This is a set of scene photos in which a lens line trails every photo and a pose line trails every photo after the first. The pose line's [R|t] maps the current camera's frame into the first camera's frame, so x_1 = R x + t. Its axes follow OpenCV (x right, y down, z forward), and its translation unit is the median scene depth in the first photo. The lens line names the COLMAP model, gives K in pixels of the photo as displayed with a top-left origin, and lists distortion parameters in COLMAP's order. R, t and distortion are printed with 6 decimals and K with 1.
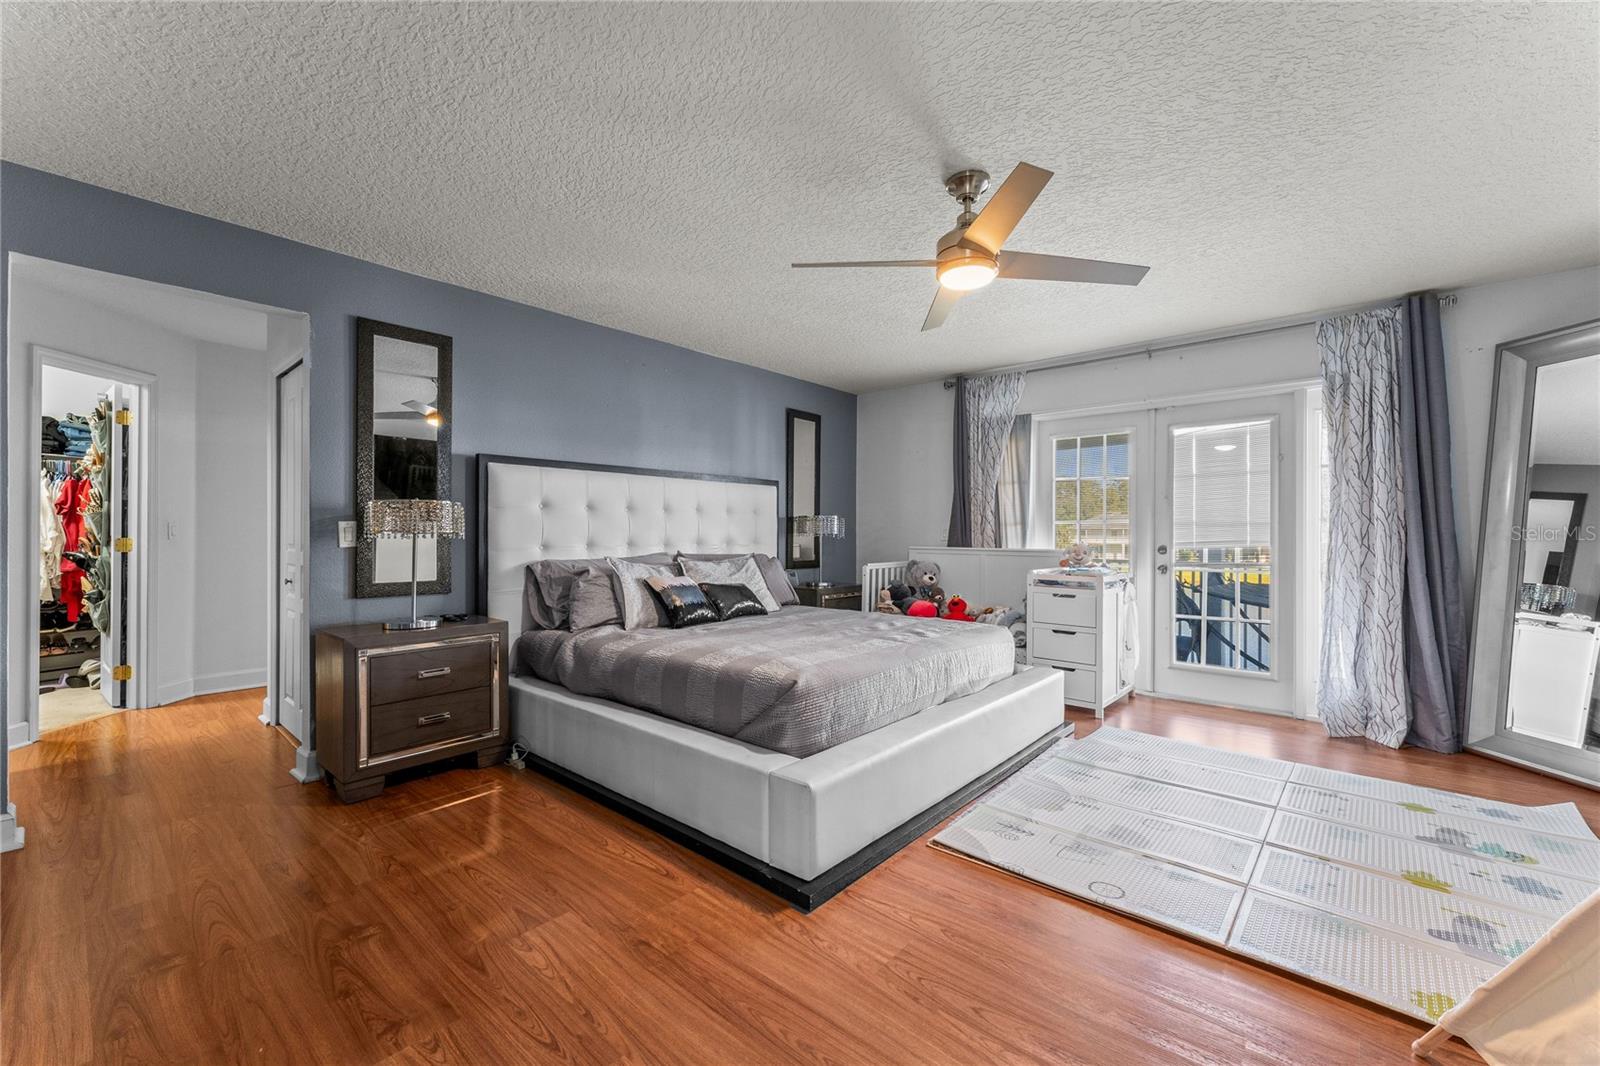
lens RADIAL K [[653.5, 0, 813.4], [0, 653.5, 527.5], [0, 0, 1]] dist [-0.003769, -0.000140]
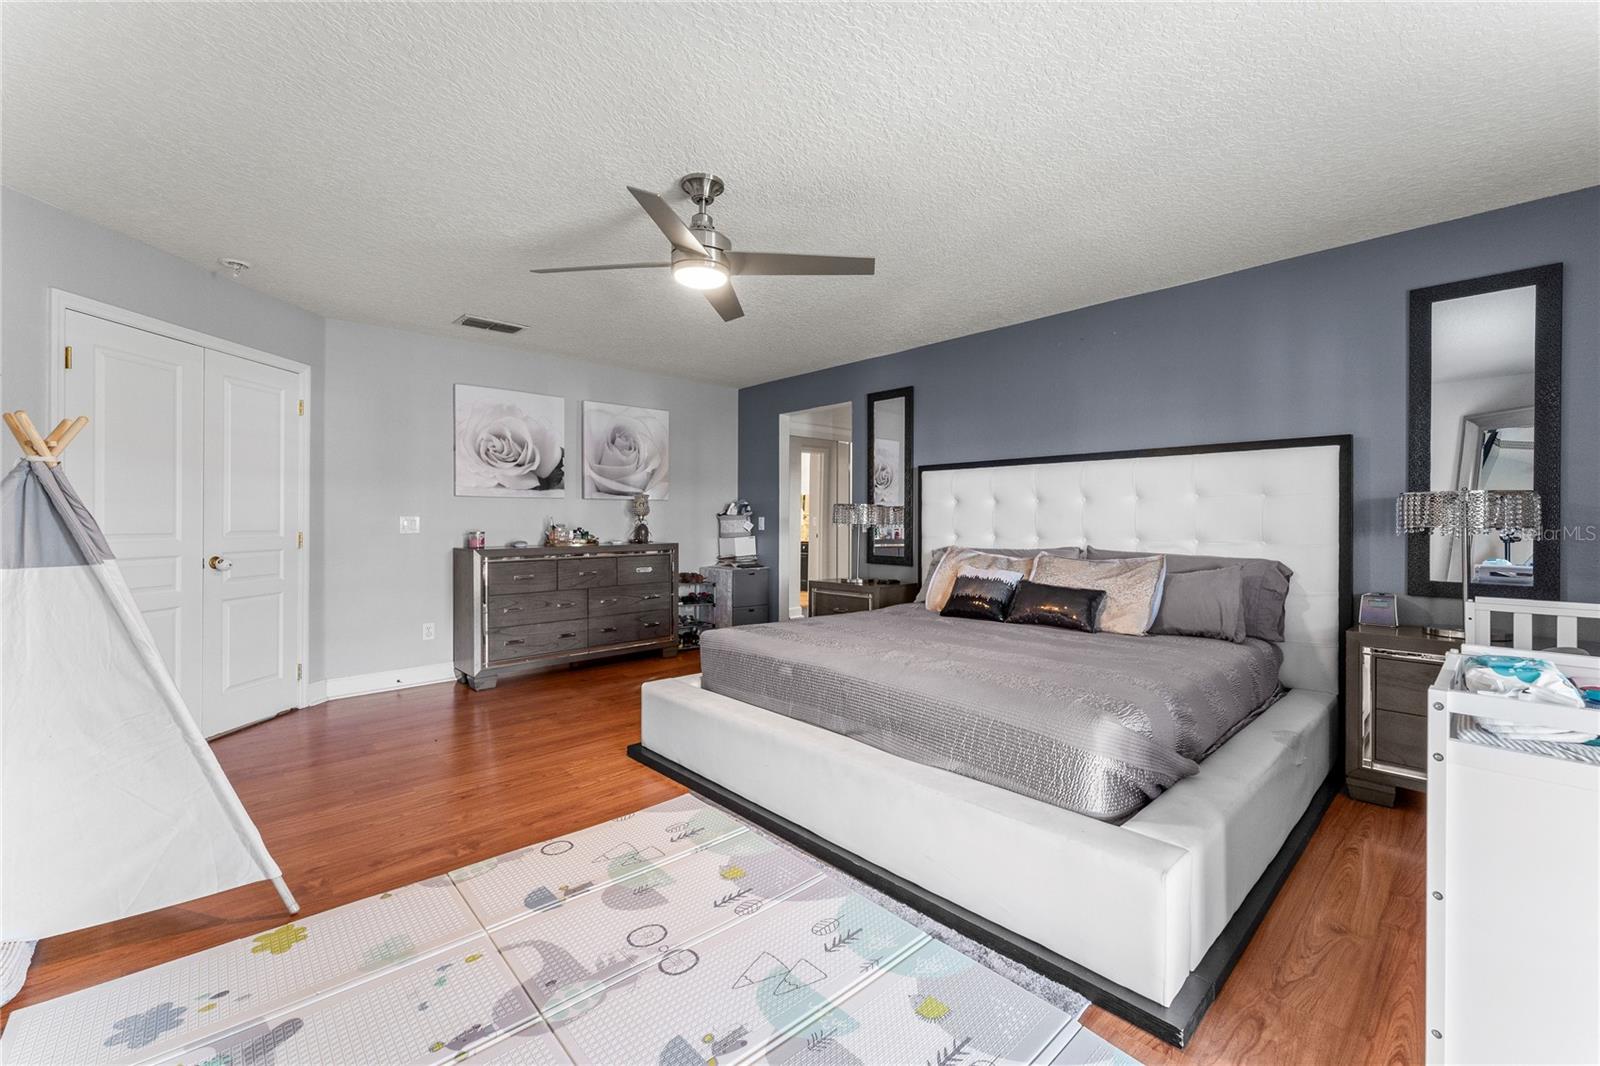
lens RADIAL K [[653.5, 0, 814.0], [0, 653.5, 533.0], [0, 0, 1]] dist [-0.003769, -0.000140]
pose [[-0.092673, 0.028492, -0.995289, 0.945245], [0.013939, 0.999530, 0.027316, -0.013308], [0.995599, -0.011342, -0.093027, 0.965204]]
